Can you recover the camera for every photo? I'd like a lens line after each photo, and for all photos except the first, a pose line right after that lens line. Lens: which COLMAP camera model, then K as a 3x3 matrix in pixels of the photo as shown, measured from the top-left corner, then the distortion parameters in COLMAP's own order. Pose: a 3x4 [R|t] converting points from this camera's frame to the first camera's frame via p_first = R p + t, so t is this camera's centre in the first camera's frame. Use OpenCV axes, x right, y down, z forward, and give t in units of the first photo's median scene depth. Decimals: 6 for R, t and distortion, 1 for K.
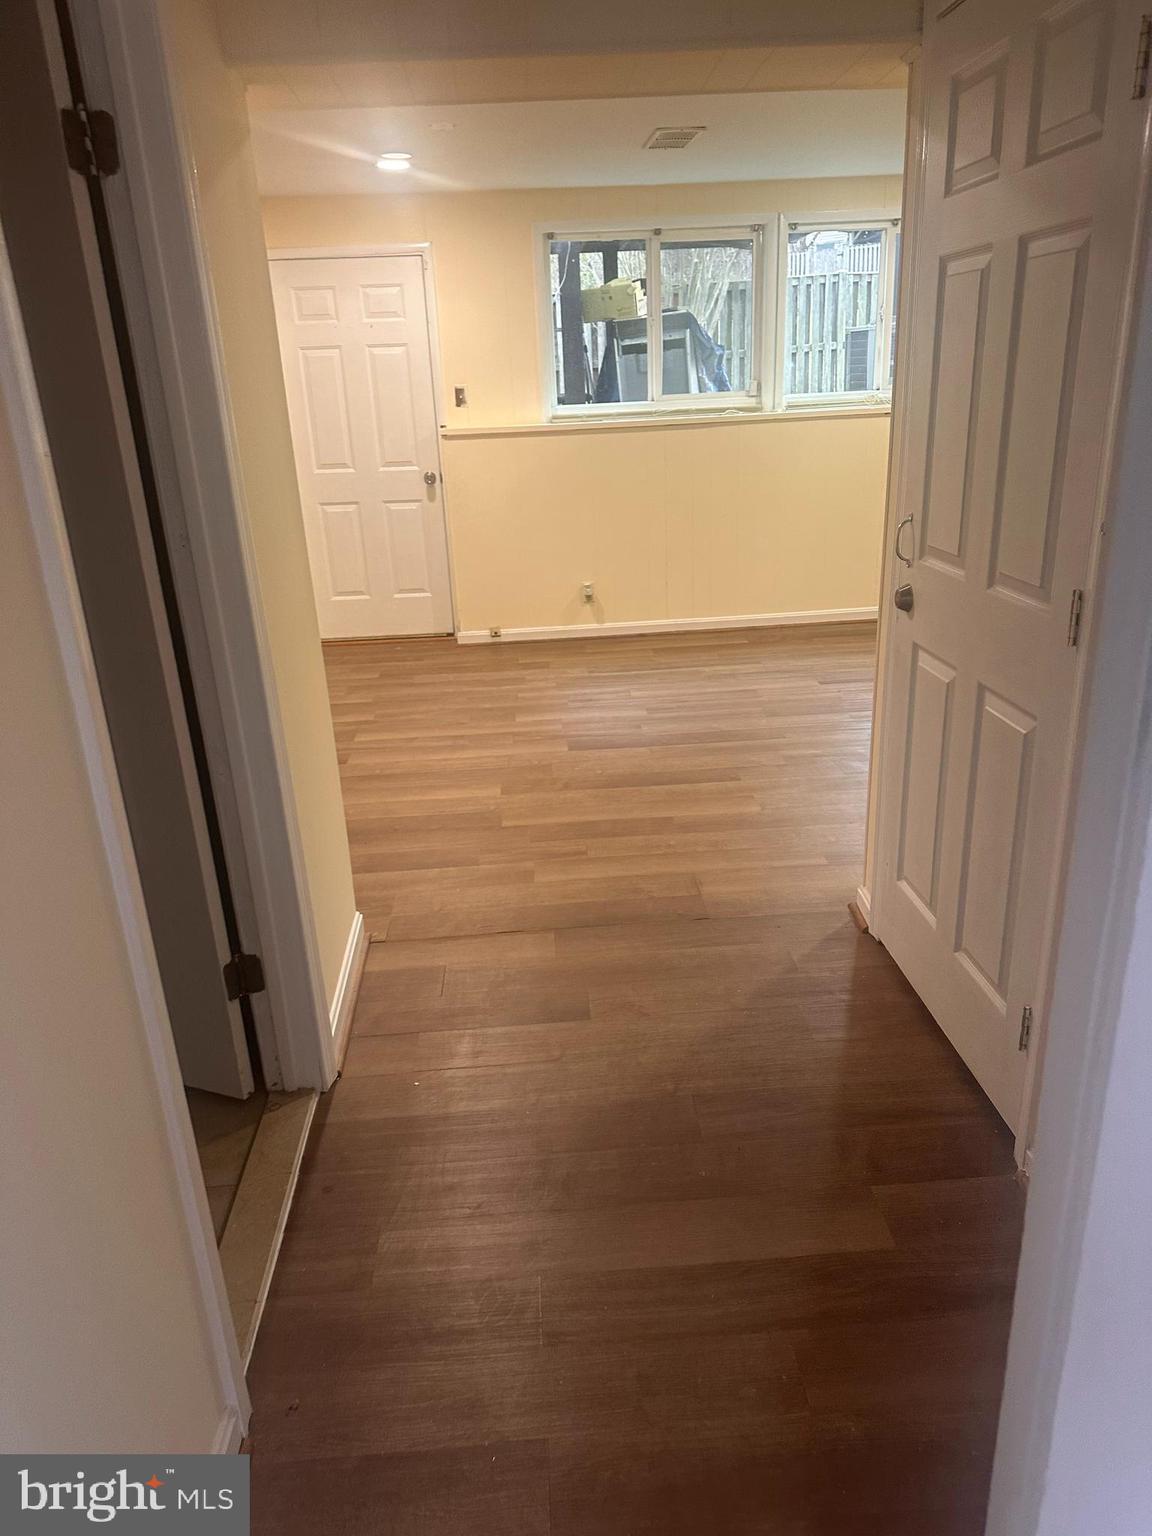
lens RADIAL K [[1071.8, 0, 576.0], [0, 1071.8, 768.0], [0, 0, 1]] dist [0.168624, -0.273380]
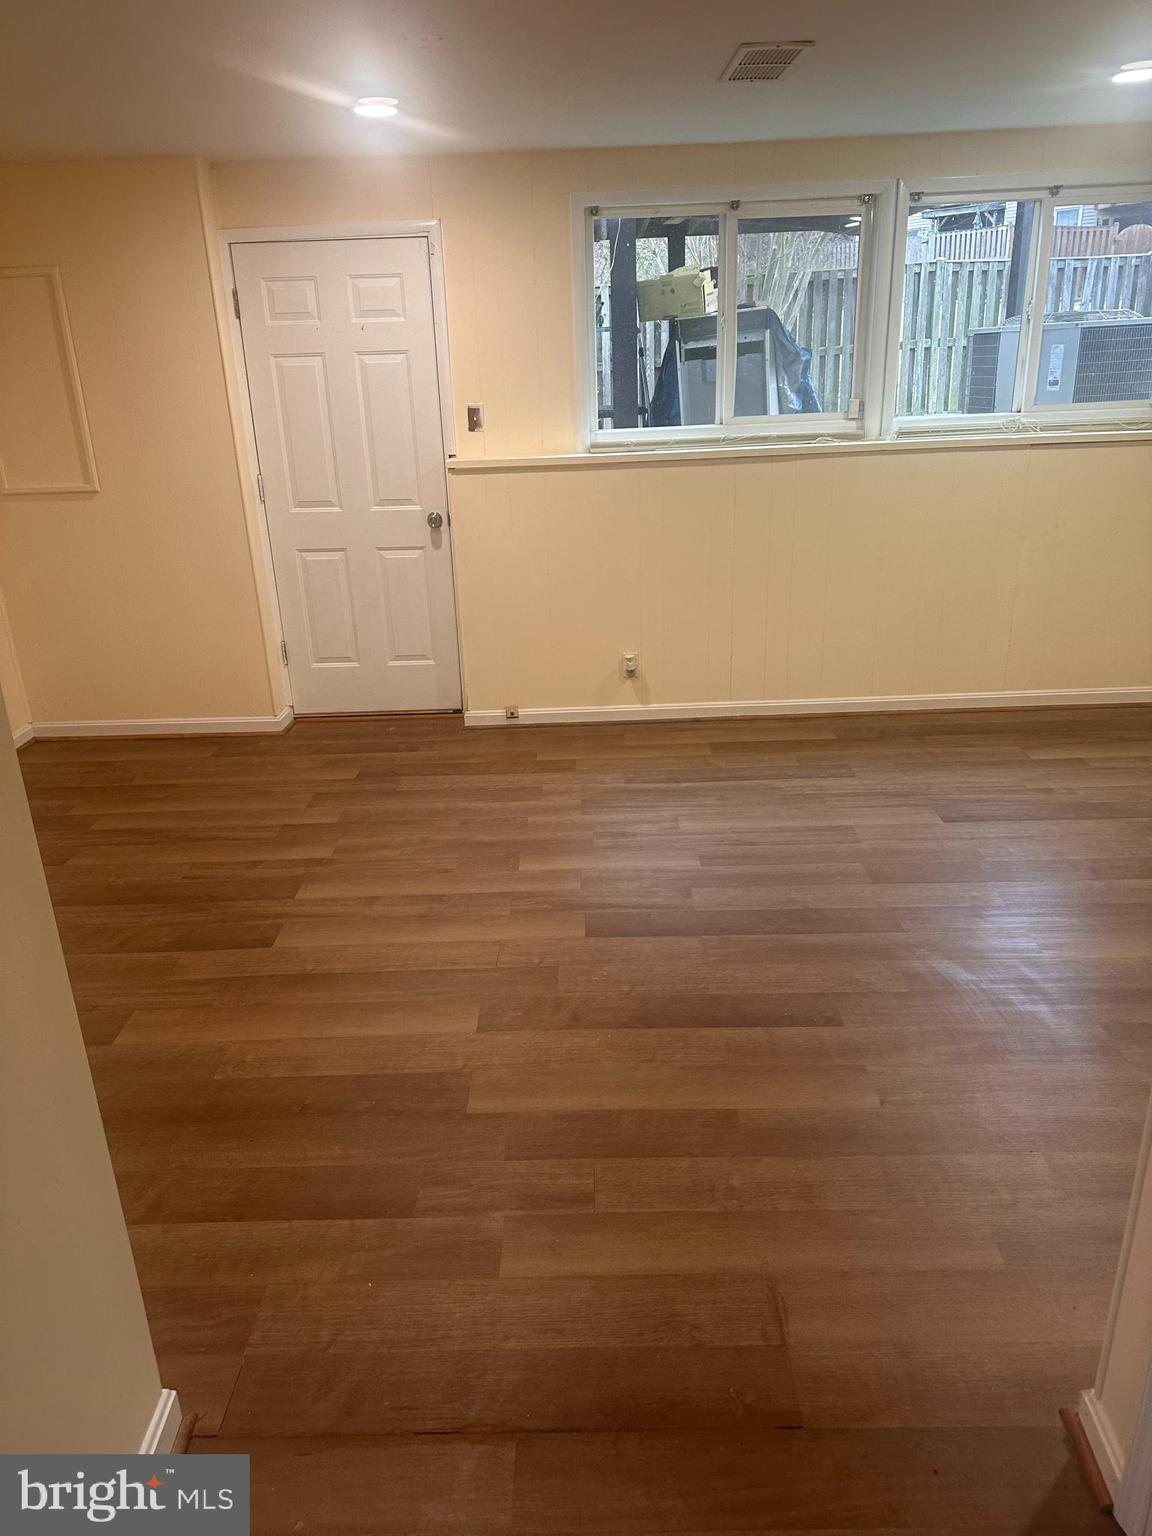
lens RADIAL K [[1059.6, 0, 562.9], [0, 1059.6, 764.5], [0, 0, 1]] dist [0.149476, -0.203654]
pose [[0.997524, 0.029604, -0.063791, 0.014882], [-0.029022, 0.999528, 0.010042, -0.104788], [0.064058, -0.008165, 0.997913, 0.238001]]
